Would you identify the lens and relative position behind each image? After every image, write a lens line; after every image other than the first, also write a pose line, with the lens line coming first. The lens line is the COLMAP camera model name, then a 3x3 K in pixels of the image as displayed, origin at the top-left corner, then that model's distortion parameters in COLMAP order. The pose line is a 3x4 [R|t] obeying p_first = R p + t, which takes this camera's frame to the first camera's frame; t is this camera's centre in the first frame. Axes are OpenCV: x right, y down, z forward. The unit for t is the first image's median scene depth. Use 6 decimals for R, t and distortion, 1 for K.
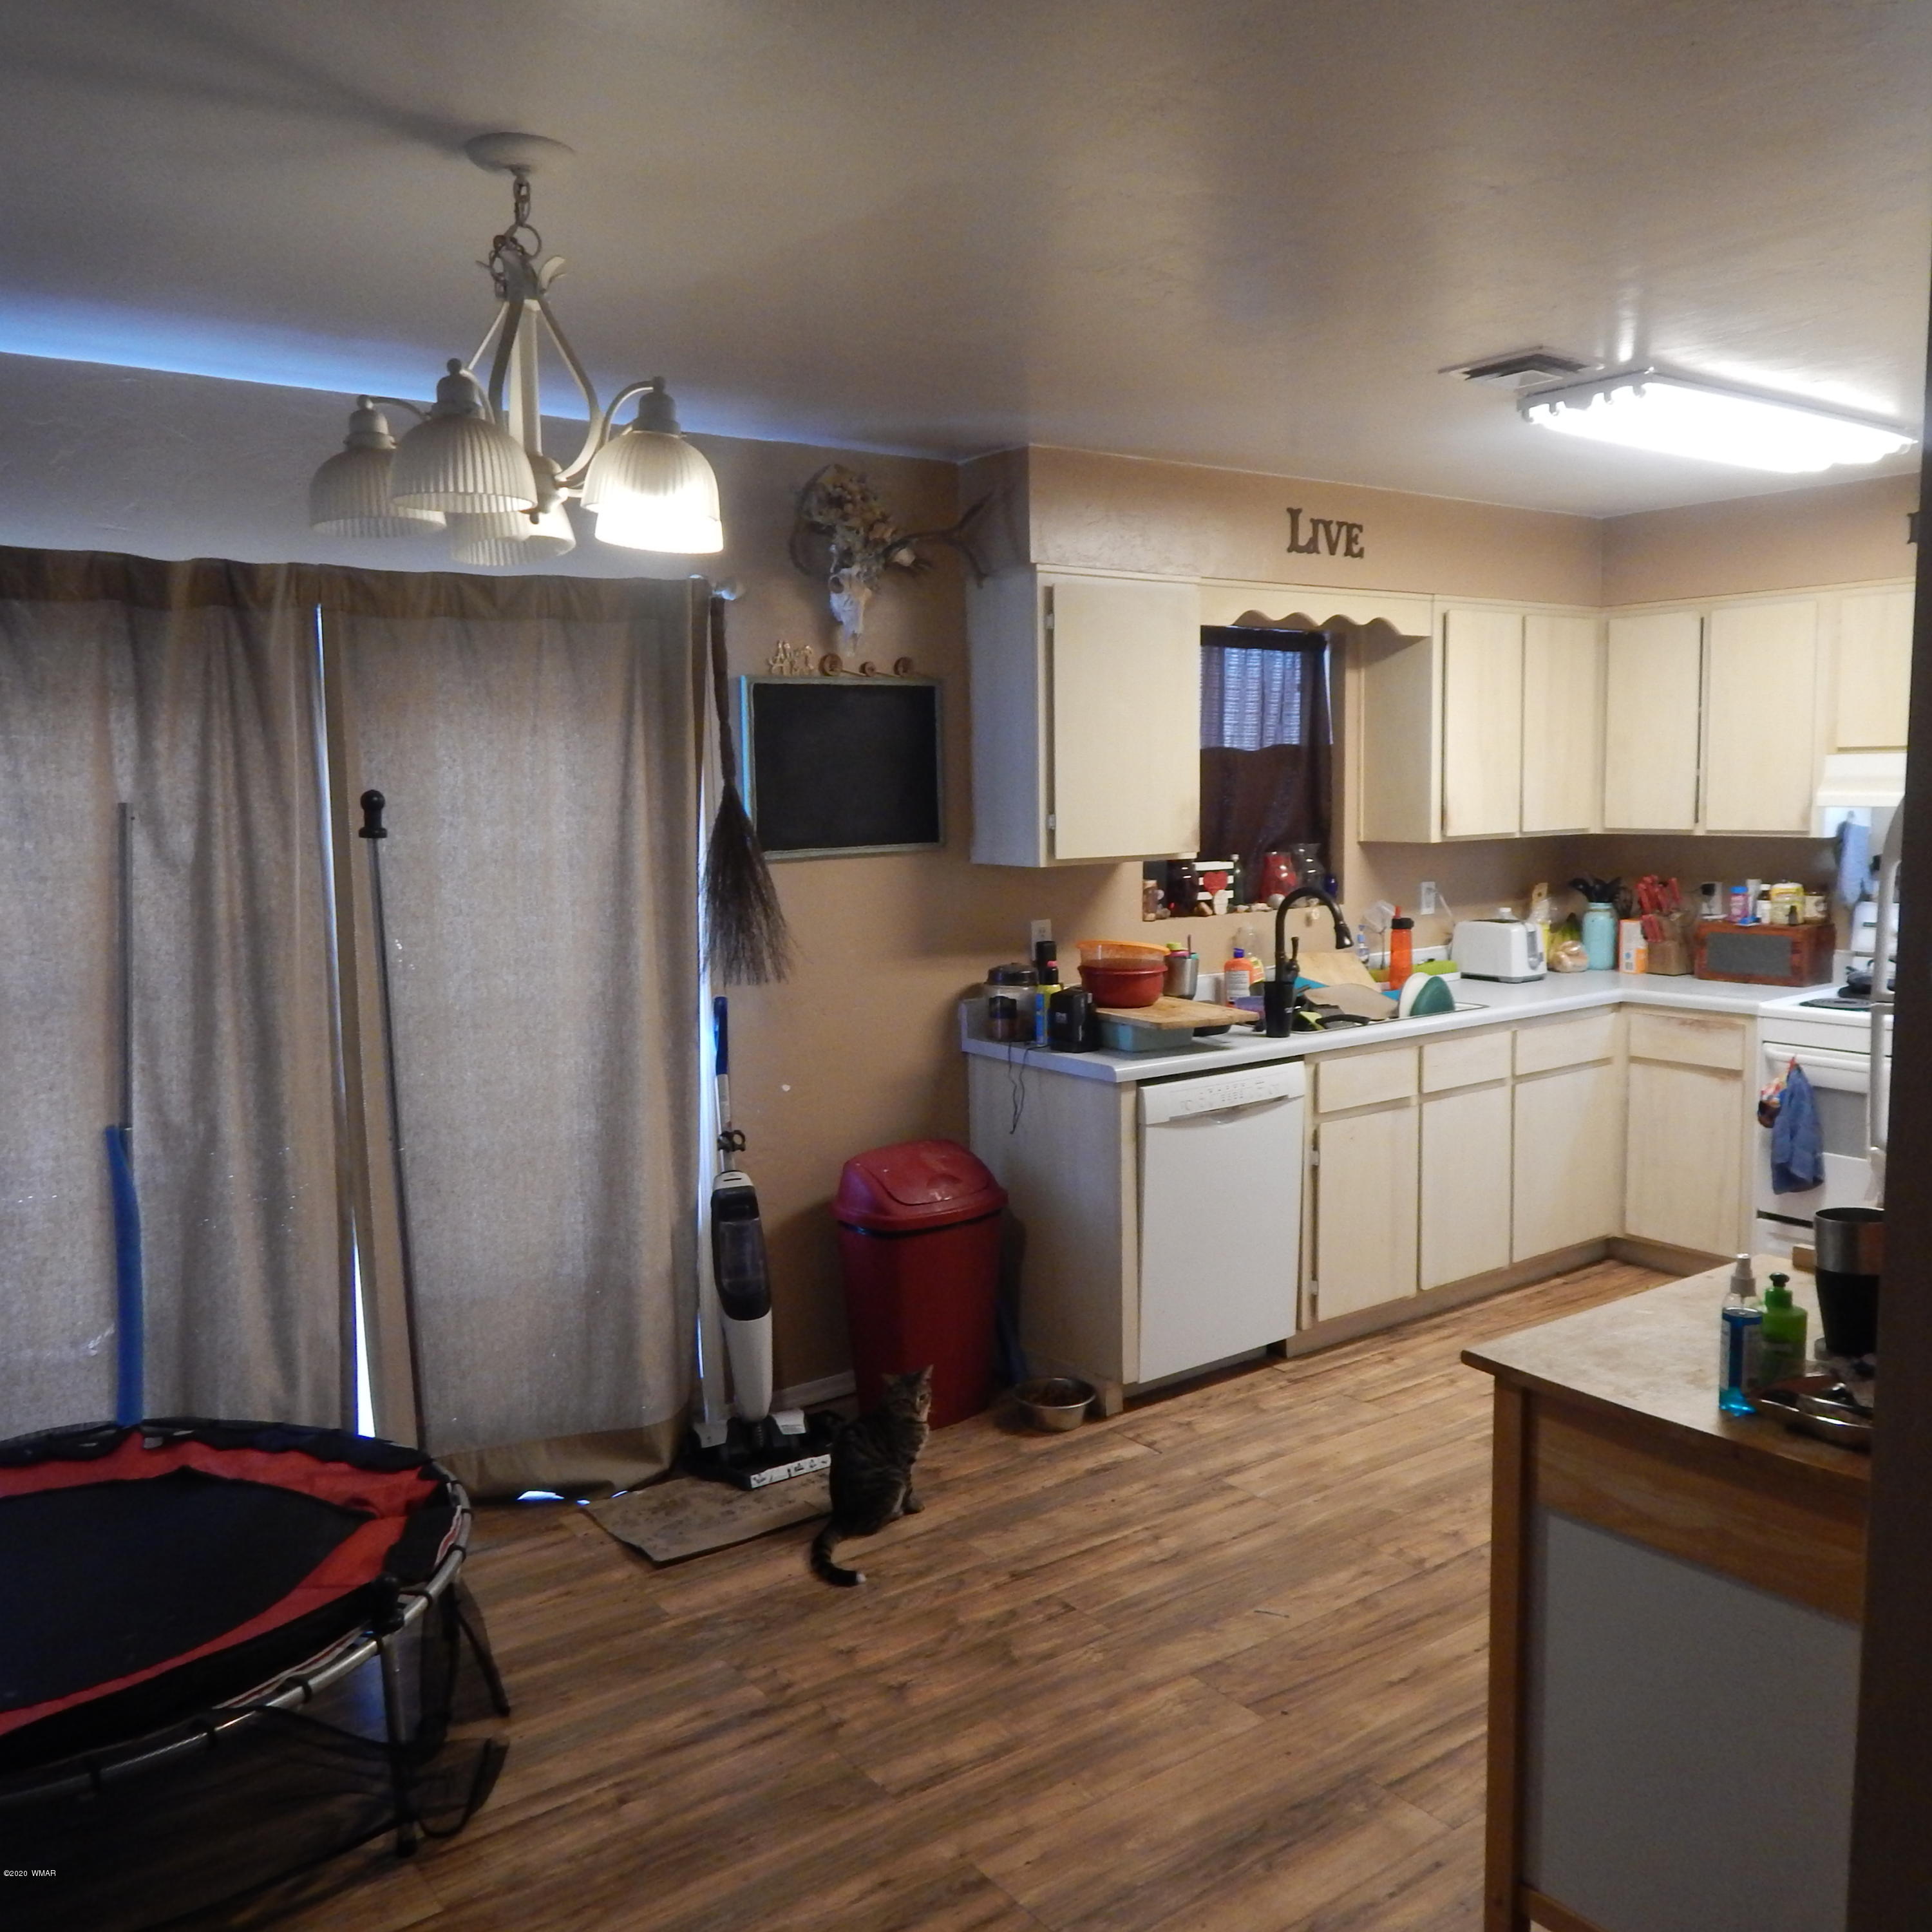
lens RADIAL K [[1687.6, 0, 968.2], [0, 1687.6, 959.6], [0, 0, 1]] dist [-0.000968, 0.001245]
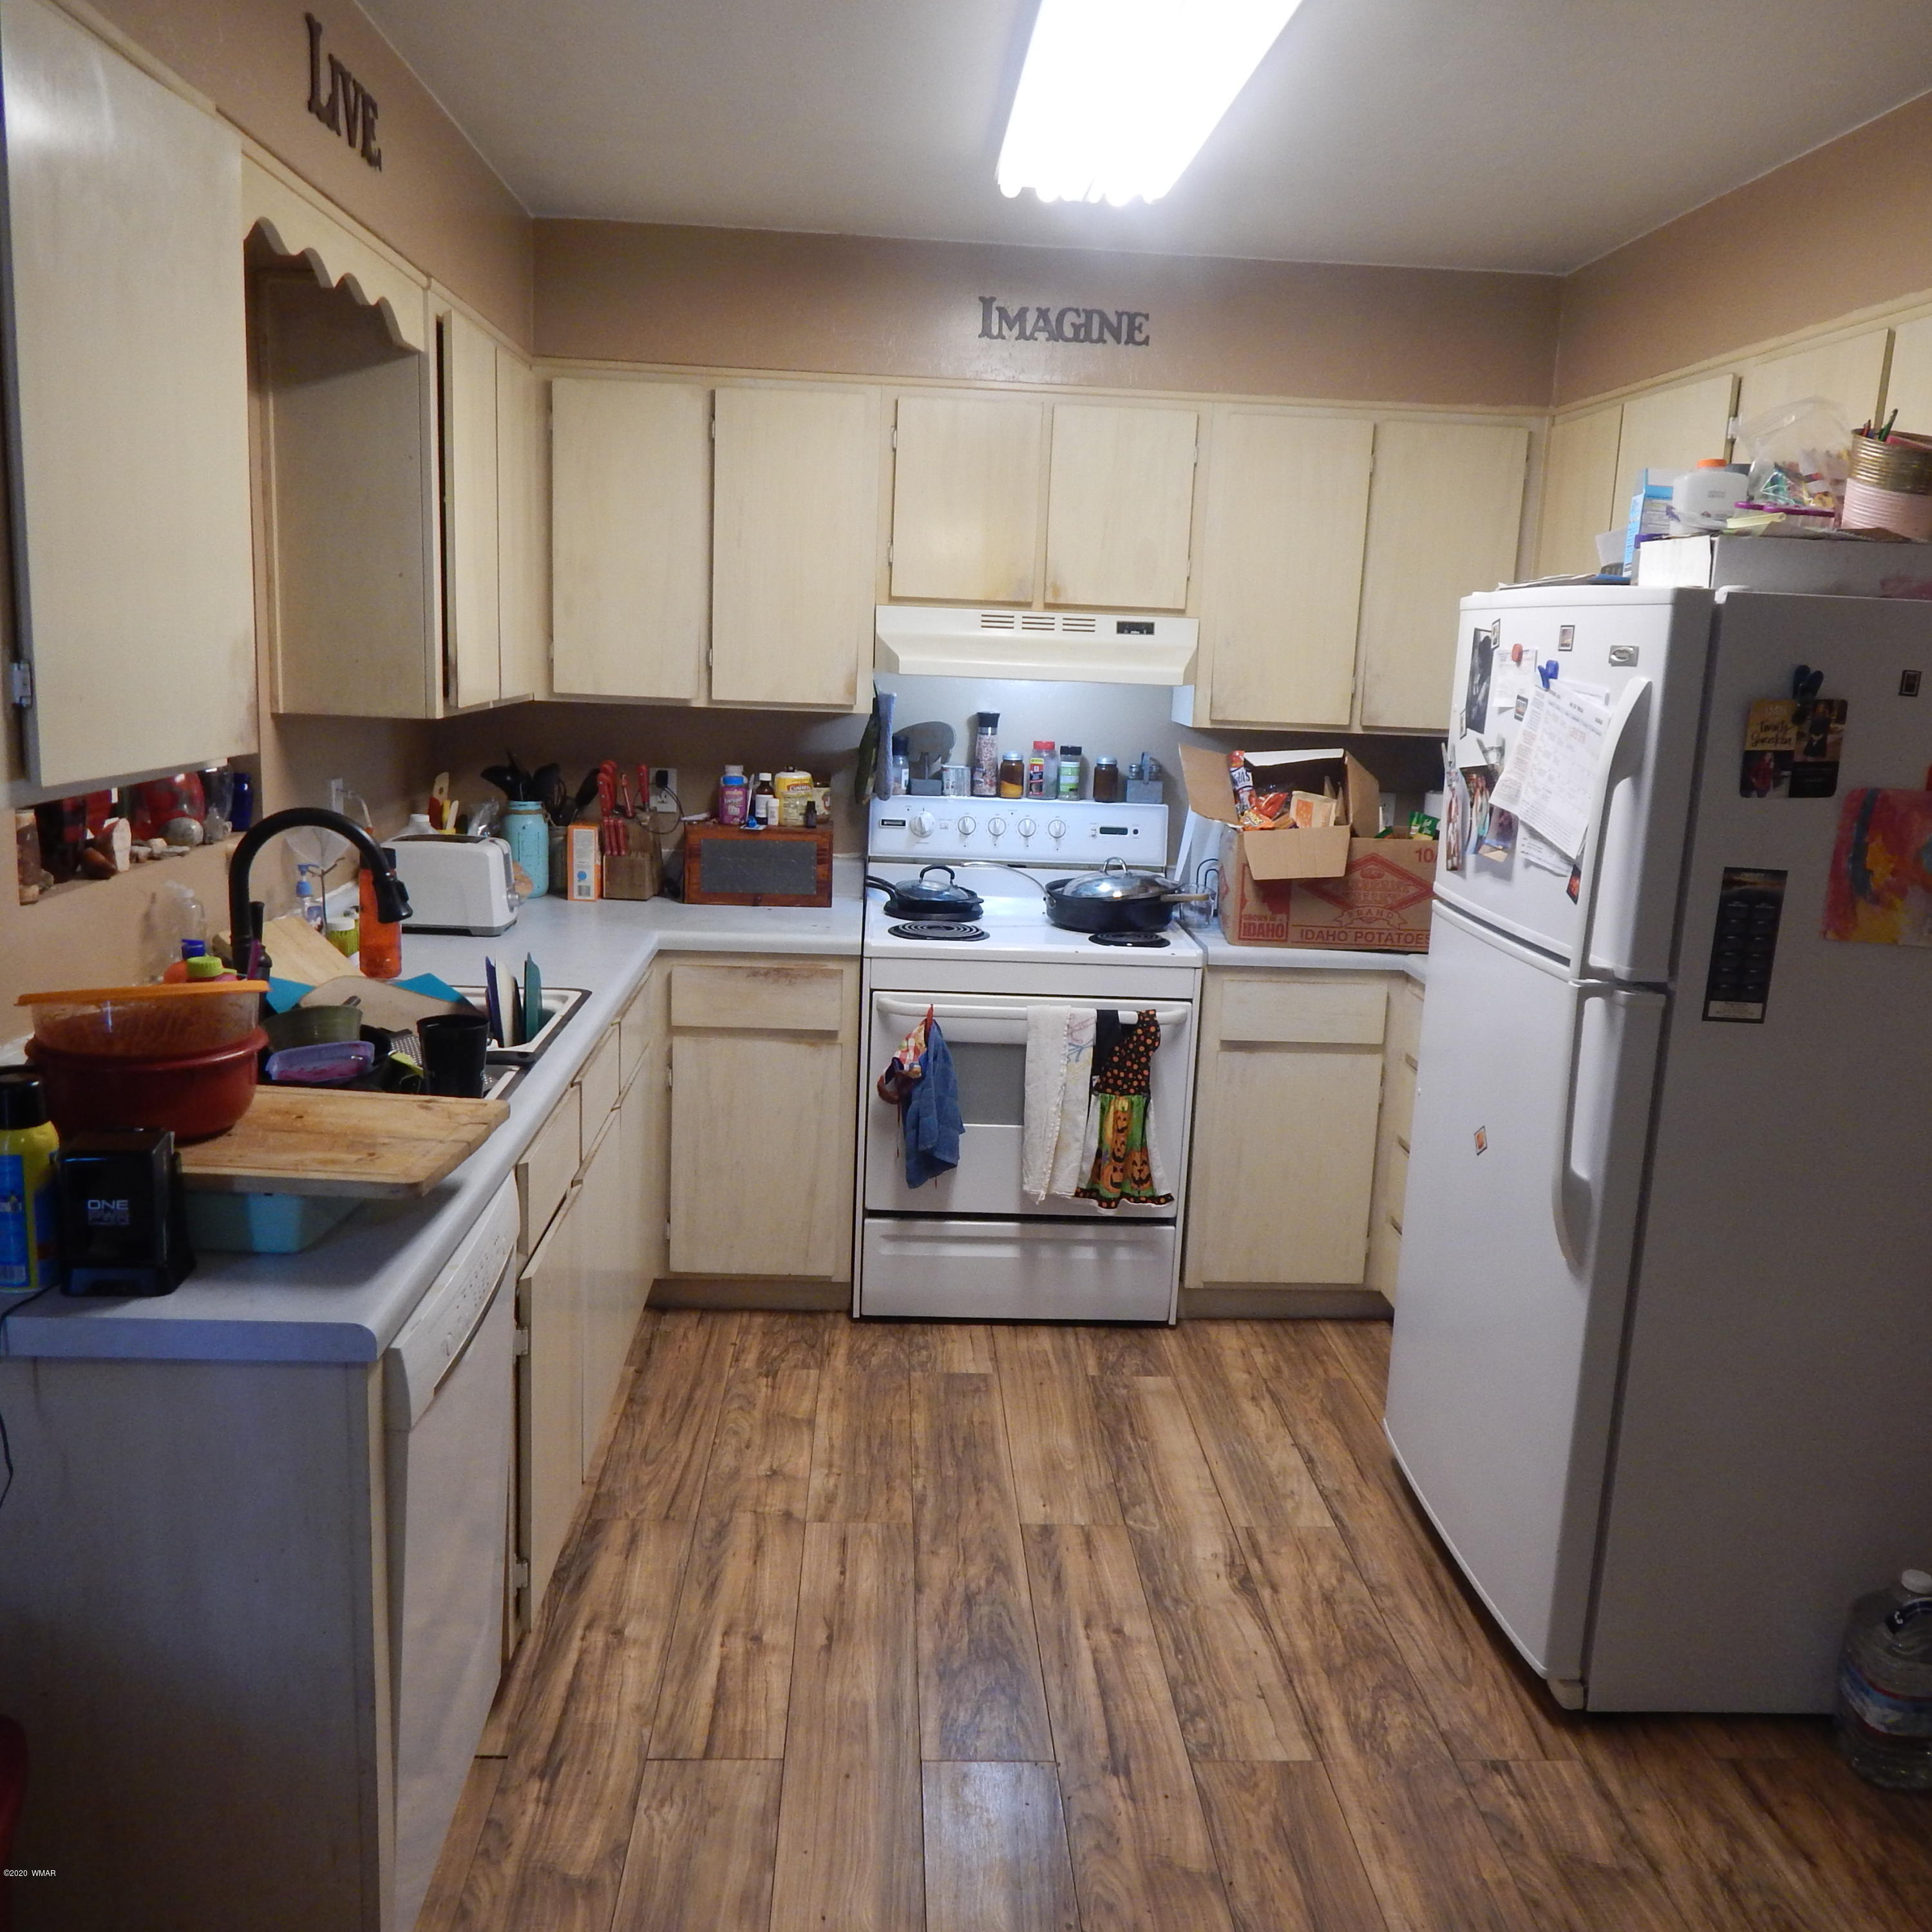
lens RADIAL K [[1687.6, 0, 968.2], [0, 1687.6, 959.6], [0, 0, 1]] dist [-0.000968, 0.001245]
pose [[0.552625, -0.116522, 0.825244, -0.114252], [0.037532, 0.992653, 0.115026, -0.046052], [-0.832584, -0.032593, 0.552939, 0.512654]]
